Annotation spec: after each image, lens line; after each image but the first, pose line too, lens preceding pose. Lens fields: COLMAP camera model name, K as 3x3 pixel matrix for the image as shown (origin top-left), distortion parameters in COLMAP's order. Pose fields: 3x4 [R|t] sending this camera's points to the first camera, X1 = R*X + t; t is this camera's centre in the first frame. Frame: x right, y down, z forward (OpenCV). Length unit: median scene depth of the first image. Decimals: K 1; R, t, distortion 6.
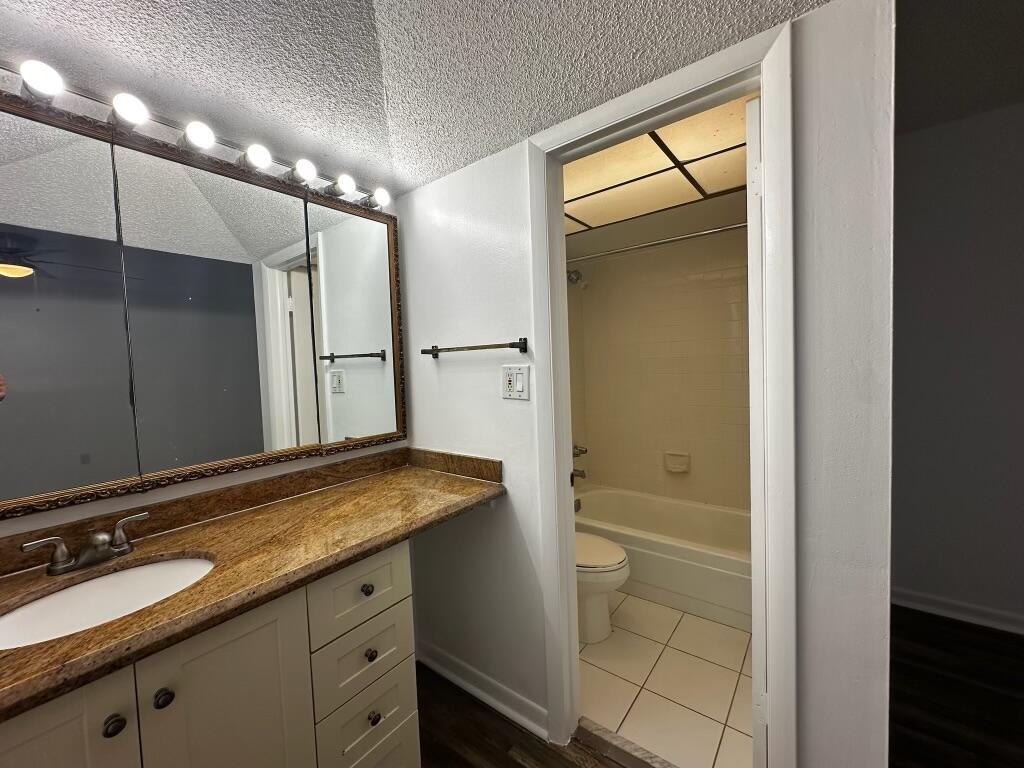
lens RADIAL K [[405.8, 0, 509.4], [0, 405.8, 386.9], [0, 0, 1]] dist [0.000931, 0.000163]
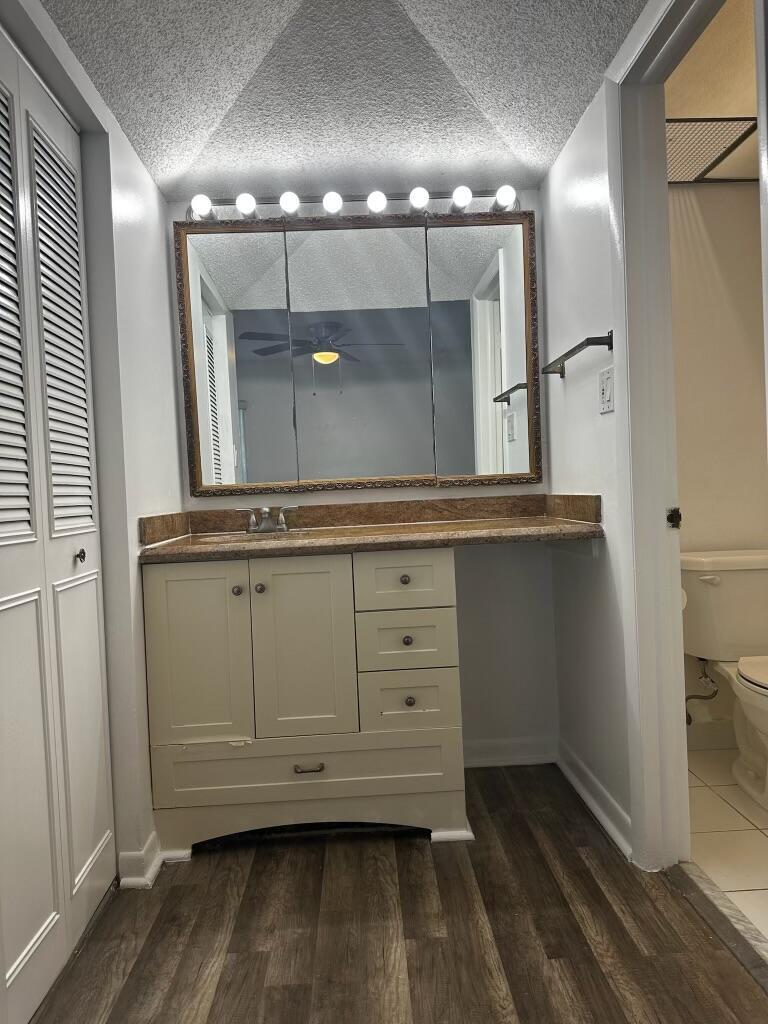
lens RADIAL K [[714.5, 0, 384.0], [0, 714.5, 512.0], [0, 0, 1]] dist [0.118176, -0.159180]
pose [[0.645076, 0.027268, -0.763632, 0.787959], [-0.019766, 0.999624, 0.018998, 0.200554], [0.763863, 0.002839, 0.645372, -0.218704]]
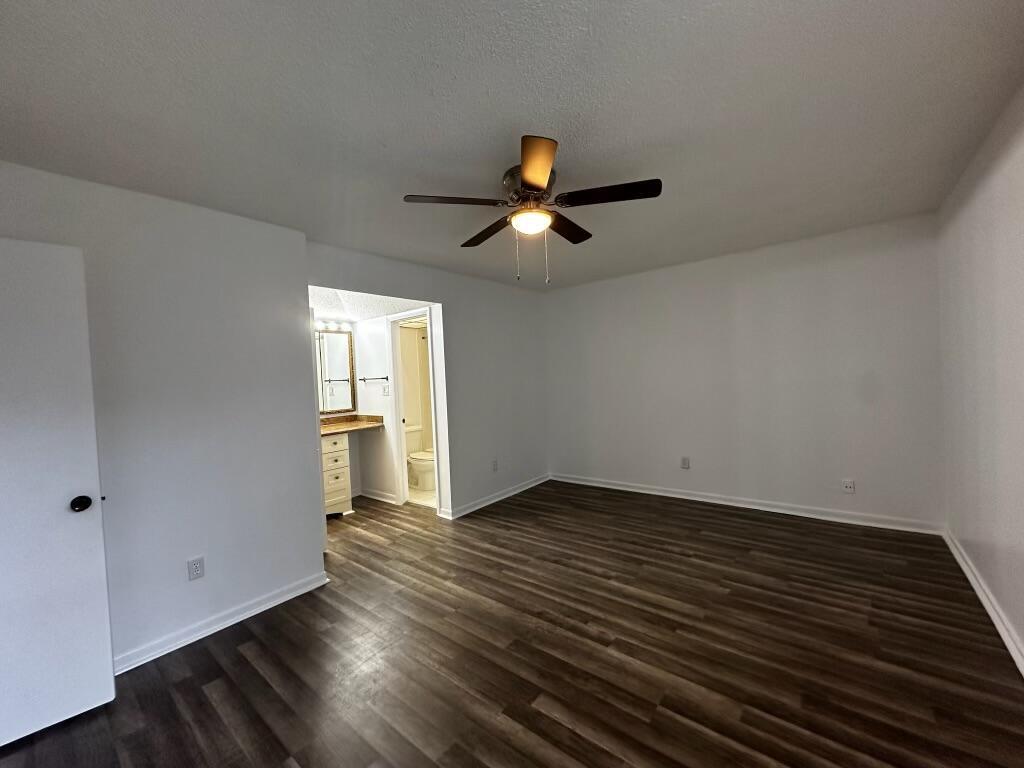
lens RADIAL K [[405.8, 0, 509.4], [0, 405.8, 386.9], [0, 0, 1]] dist [0.000931, 0.000163]
pose [[0.999763, -0.013551, -0.017015, 0.998146], [0.013087, 0.999548, -0.027073, 0.062081], [0.017374, 0.026844, 0.999489, -2.060445]]
